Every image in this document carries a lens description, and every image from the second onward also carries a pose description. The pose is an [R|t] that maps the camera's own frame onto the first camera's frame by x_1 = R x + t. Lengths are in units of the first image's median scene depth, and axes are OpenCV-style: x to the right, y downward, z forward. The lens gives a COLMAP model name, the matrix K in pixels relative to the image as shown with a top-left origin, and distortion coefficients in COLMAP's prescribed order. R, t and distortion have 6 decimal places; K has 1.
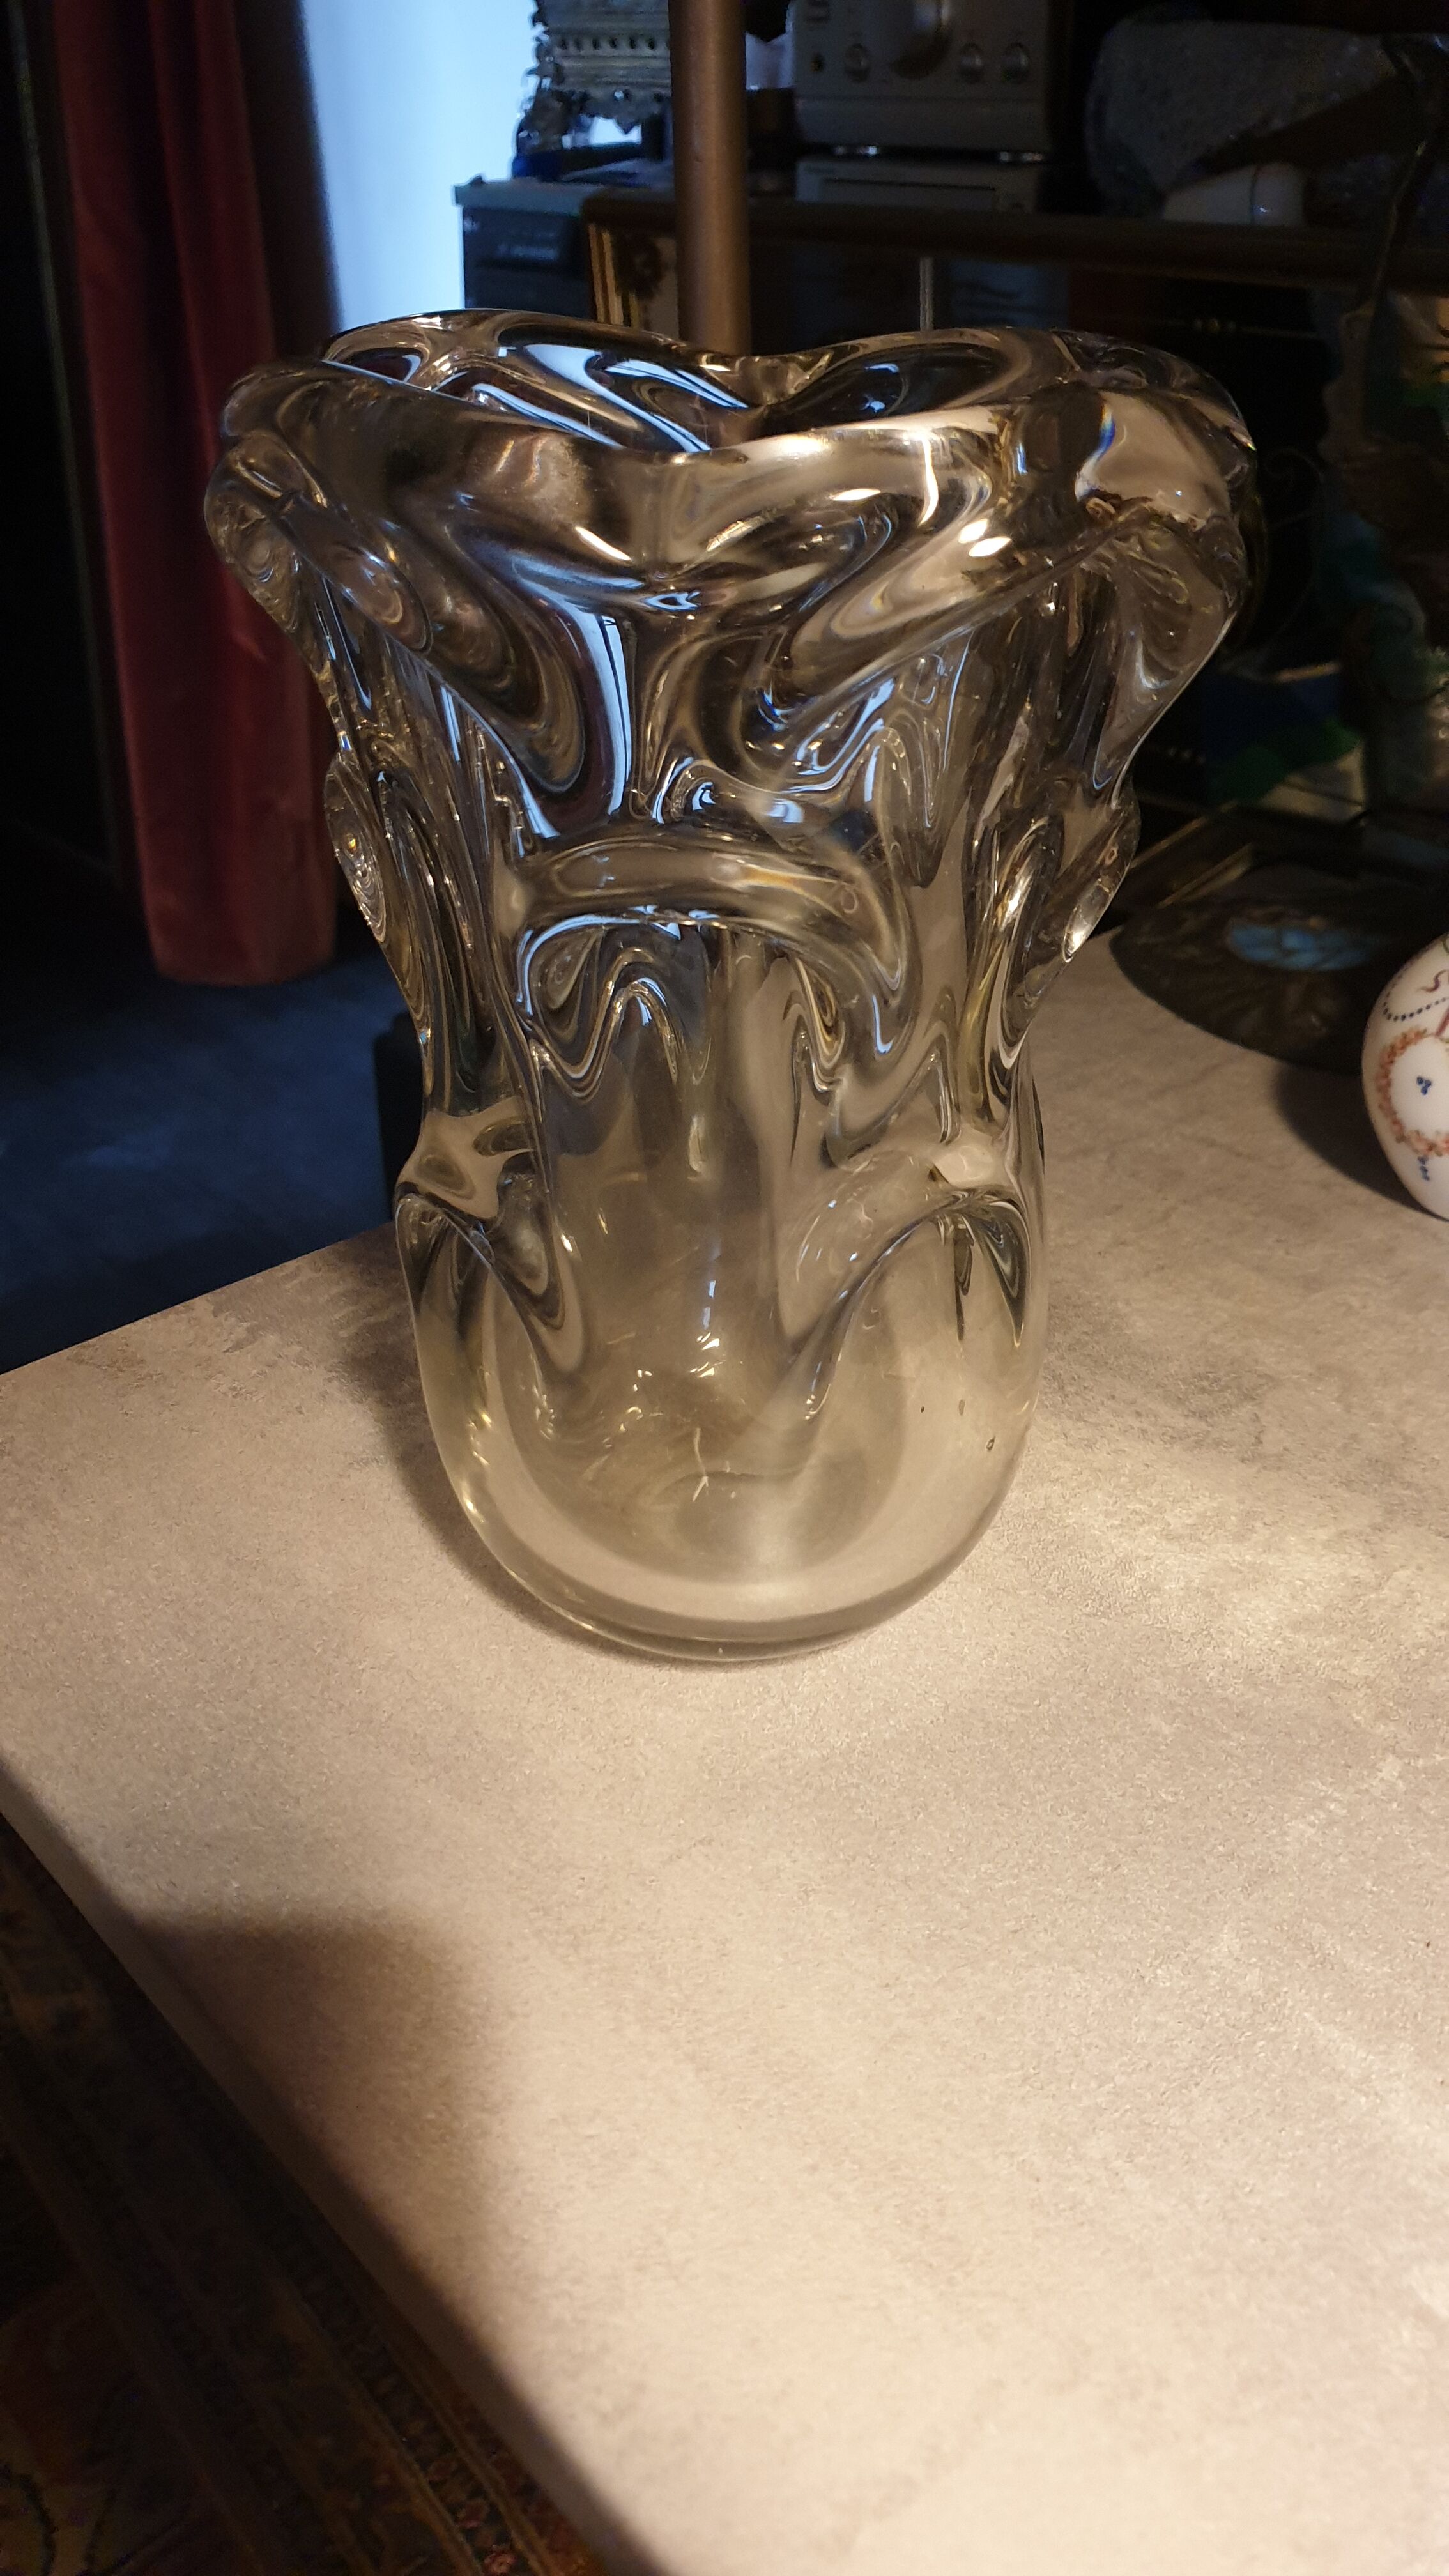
lens RADIAL K [[1998.5, 0, 724.5], [0, 1998.5, 1288.0], [0, 0, 1]] dist [0.041795, -0.135271]
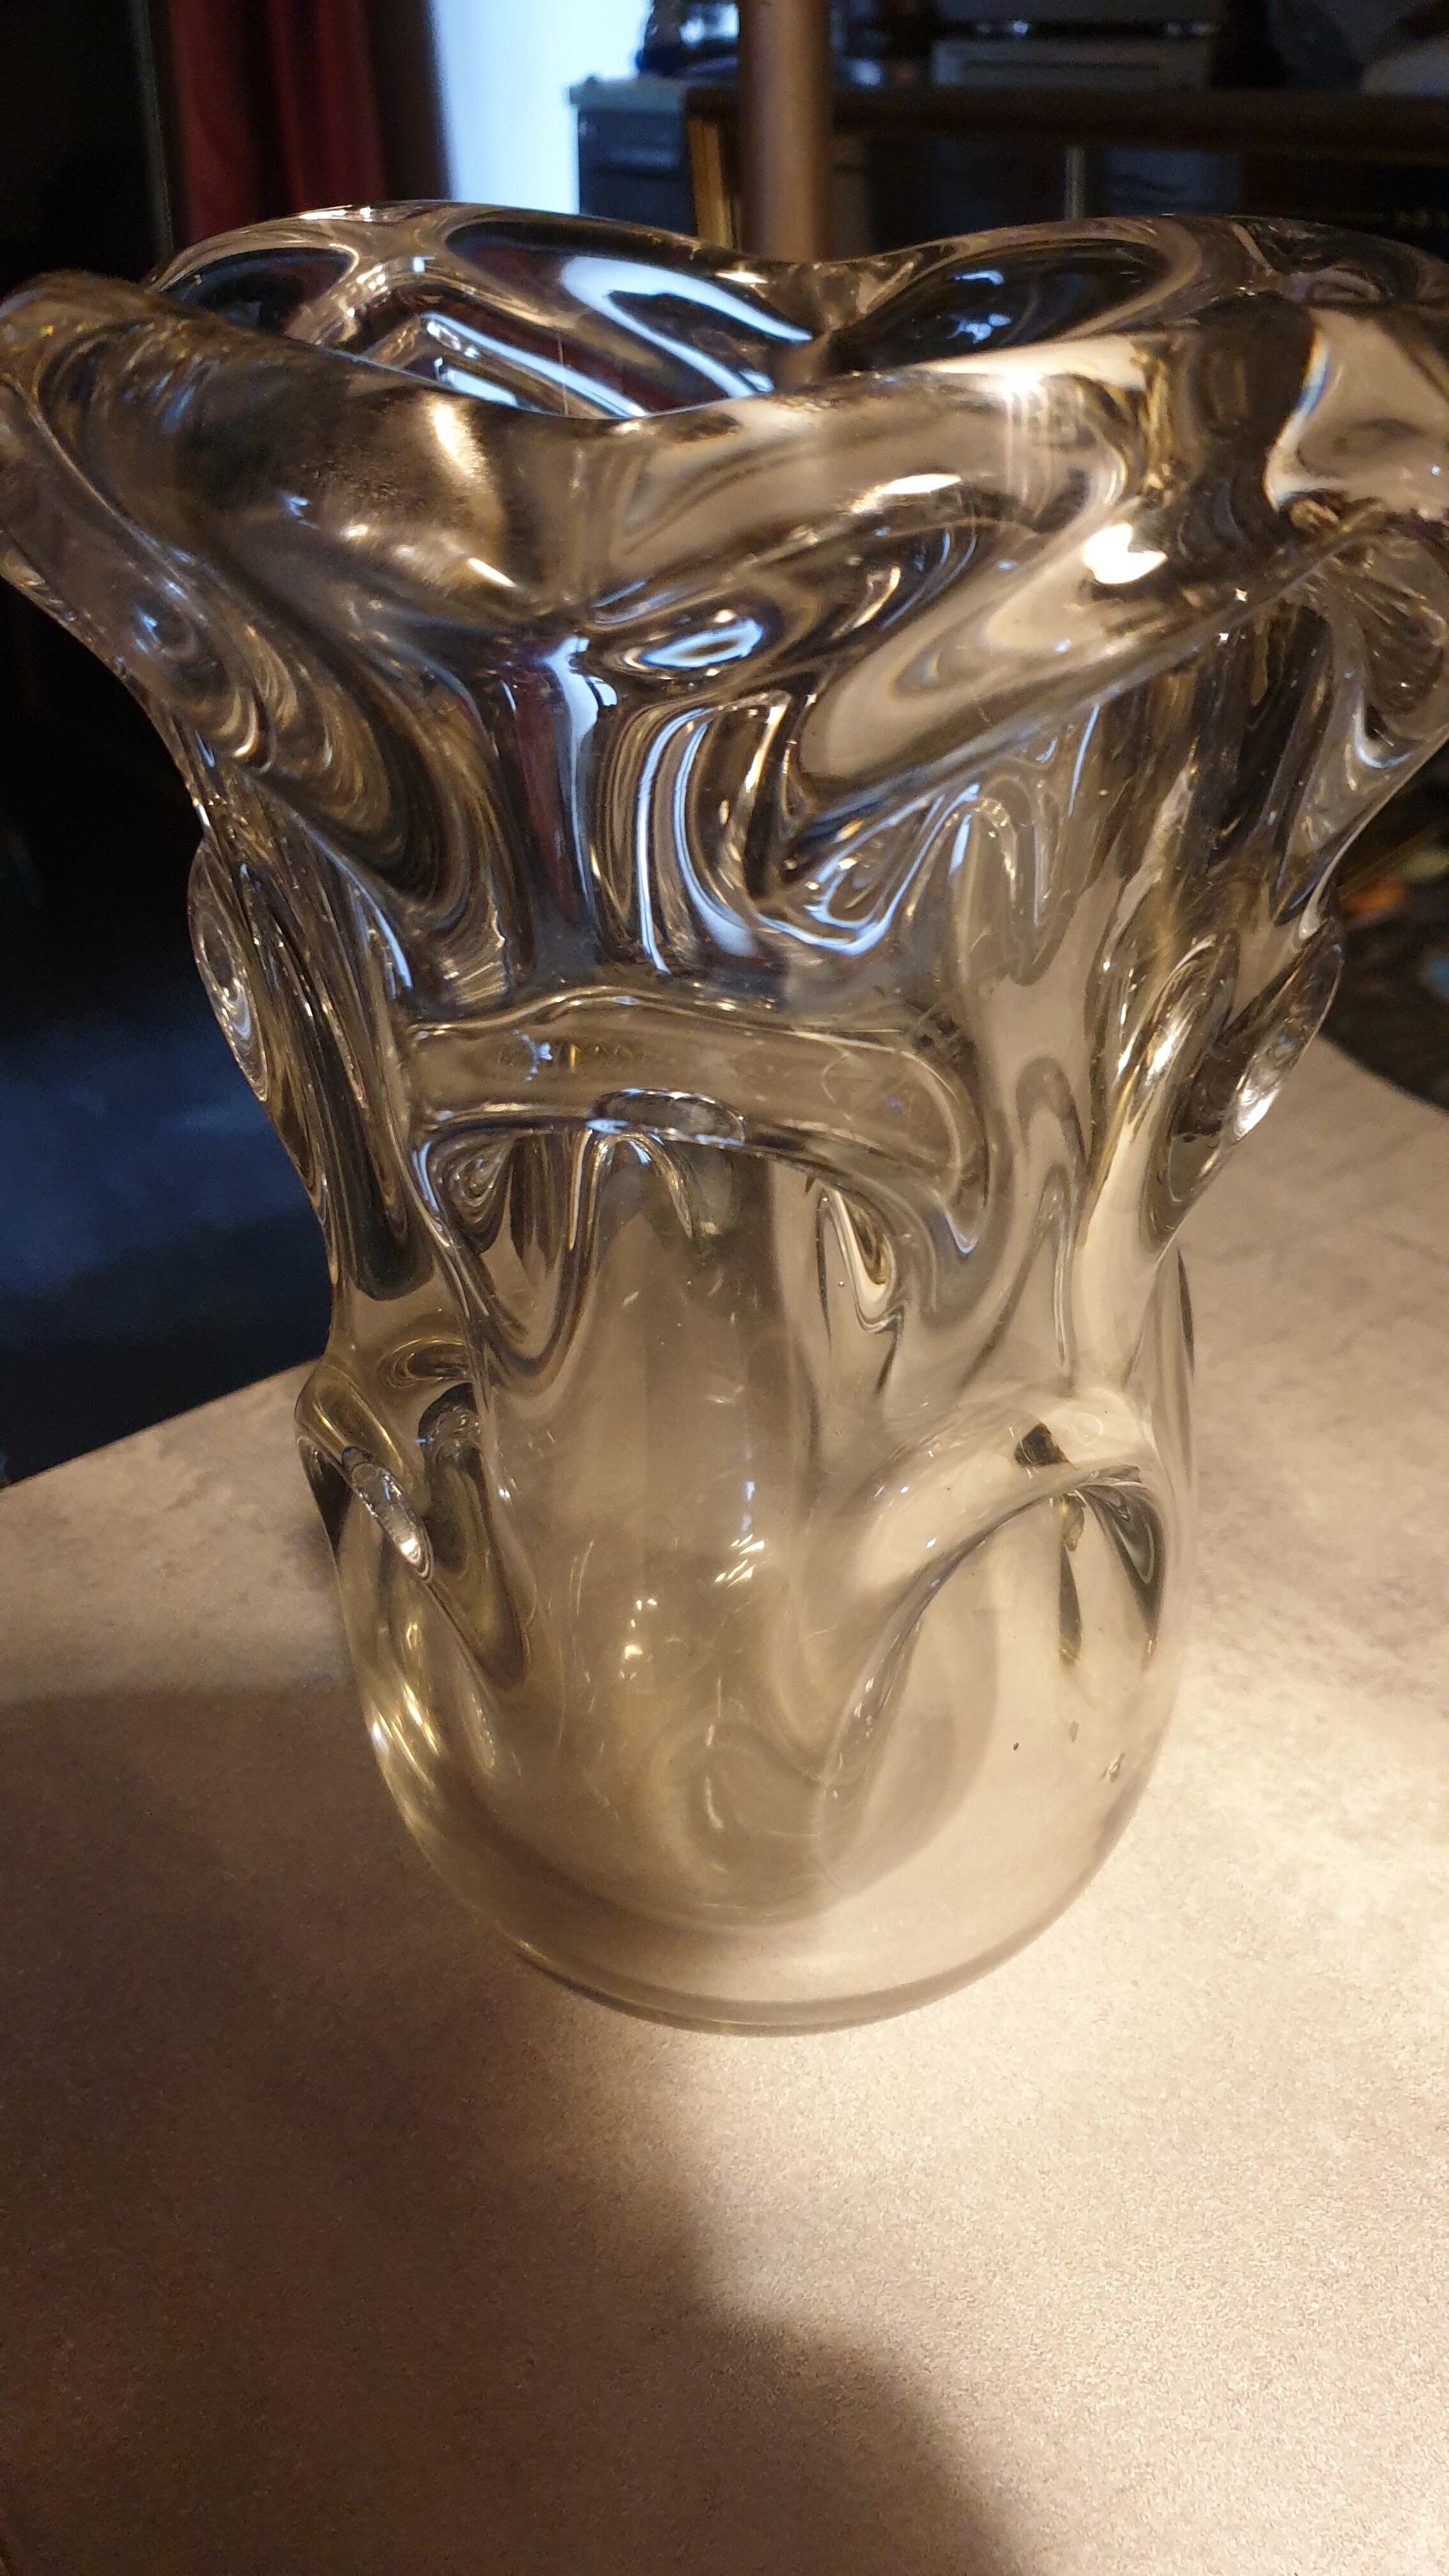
lens RADIAL K [[2061.5, 0, 724.5], [0, 2061.5, 1288.0], [0, 0, 1]] dist [-0.102769, 0.142111]
pose [[0.997699, 0.019515, -0.064931, 0.035659], [-0.017619, 0.999405, 0.029653, -0.108603], [0.065471, -0.028440, 0.997449, 0.240861]]
